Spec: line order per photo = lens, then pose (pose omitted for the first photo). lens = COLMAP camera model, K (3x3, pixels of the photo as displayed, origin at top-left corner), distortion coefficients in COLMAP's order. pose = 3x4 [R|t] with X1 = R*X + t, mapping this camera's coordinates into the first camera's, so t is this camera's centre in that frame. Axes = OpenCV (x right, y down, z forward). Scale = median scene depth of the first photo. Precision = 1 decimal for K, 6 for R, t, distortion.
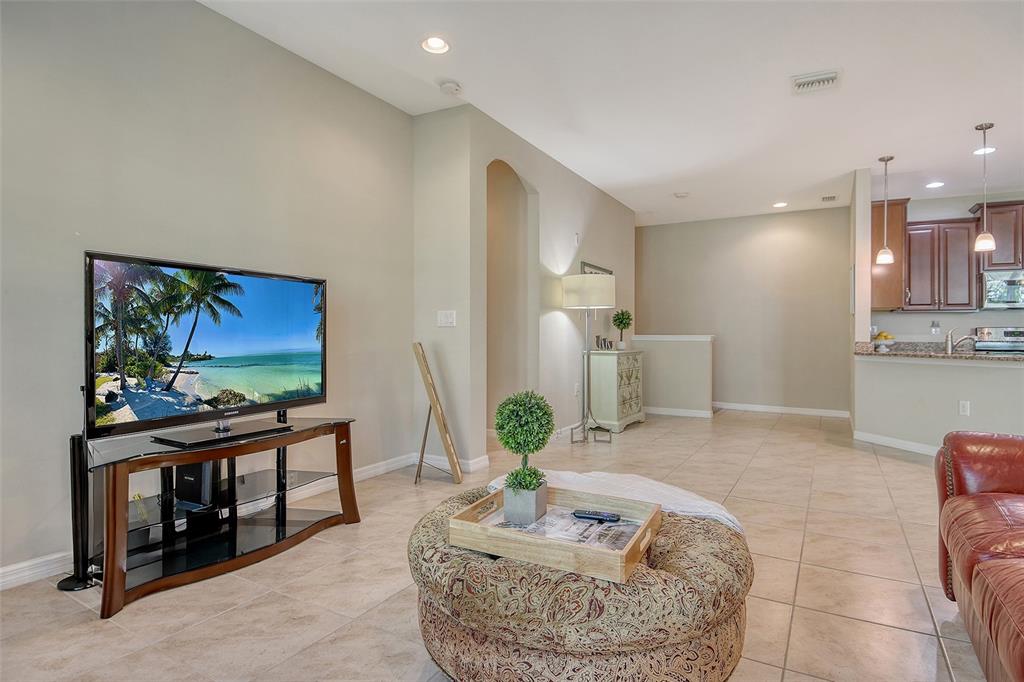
lens RADIAL K [[554.1, 0, 518.0], [0, 554.1, 336.4], [0, 0, 1]] dist [-0.001612, -0.001003]
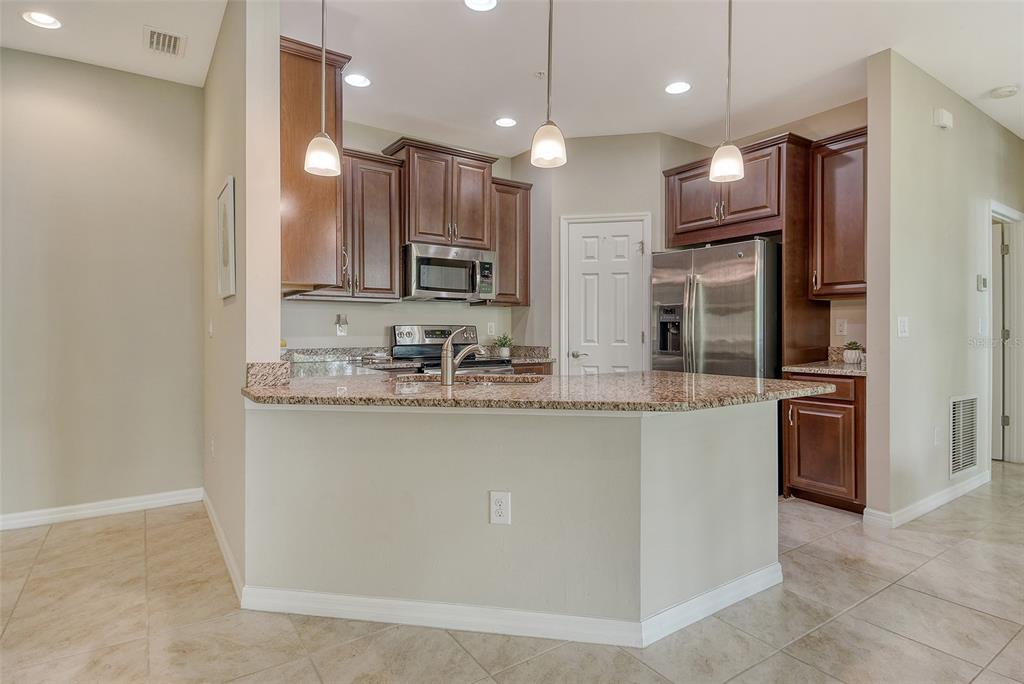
lens RADIAL K [[535.6, 0, 512.8], [0, 535.6, 325.4], [0, 0, 1]] dist [-0.000136, -0.000529]
pose [[0.440136, 0.001565, 0.897930, 0.345356], [-0.002552, 0.999997, -0.000491, -0.018153], [-0.897928, -0.002076, 0.440138, 0.653728]]
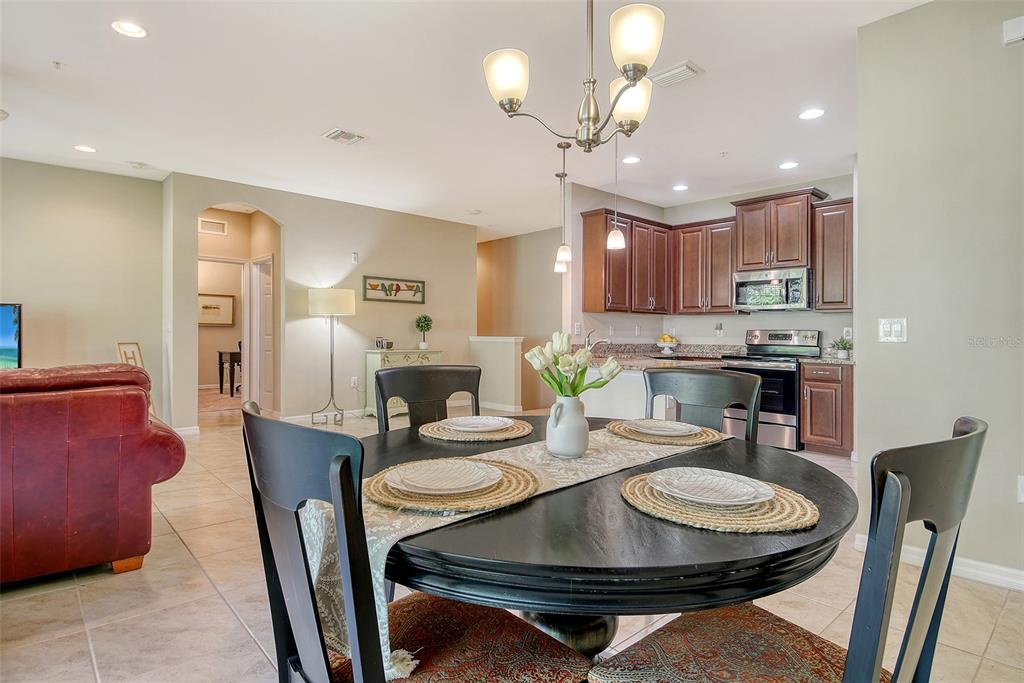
lens RADIAL K [[554.1, 0, 518.0], [0, 554.1, 336.9], [0, 0, 1]] dist [-0.001612, -0.001003]
pose [[0.948278, 0.002239, -0.317434, 0.849999], [-0.001402, 0.999995, 0.002867, -0.006853], [0.317439, -0.002274, 0.948276, -0.039416]]
